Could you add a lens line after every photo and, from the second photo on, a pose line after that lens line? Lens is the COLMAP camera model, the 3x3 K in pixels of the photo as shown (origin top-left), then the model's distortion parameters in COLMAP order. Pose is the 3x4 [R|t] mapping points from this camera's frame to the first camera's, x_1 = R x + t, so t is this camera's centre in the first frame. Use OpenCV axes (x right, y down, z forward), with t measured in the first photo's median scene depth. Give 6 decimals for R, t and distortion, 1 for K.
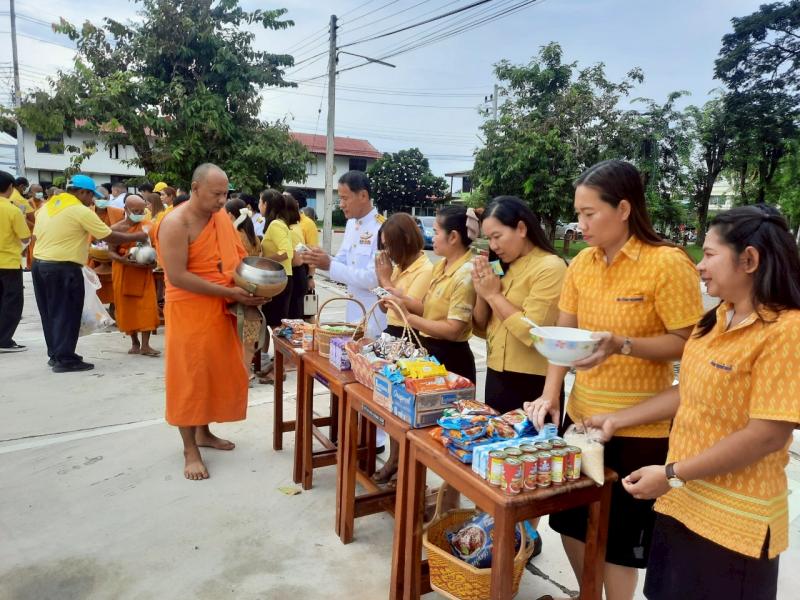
lens RADIAL K [[594.4, 0, 400.0], [0, 594.4, 300.0], [0, 0, 1]] dist [0.010465, 0.004754]
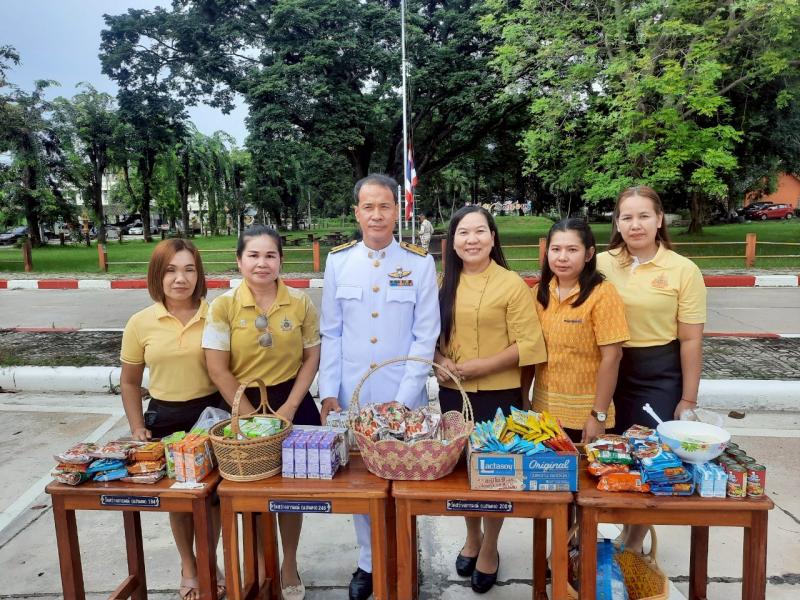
lens RADIAL K [[569.6, 0, 400.0], [0, 569.6, 300.0], [0, 0, 1]] dist [0.031758, 0.001880]
pose [[0.516540, -0.186675, 0.835667, -0.092628], [0.172518, 0.978621, 0.111972, -0.022770], [-0.838704, 0.086329, 0.537702, 0.097759]]
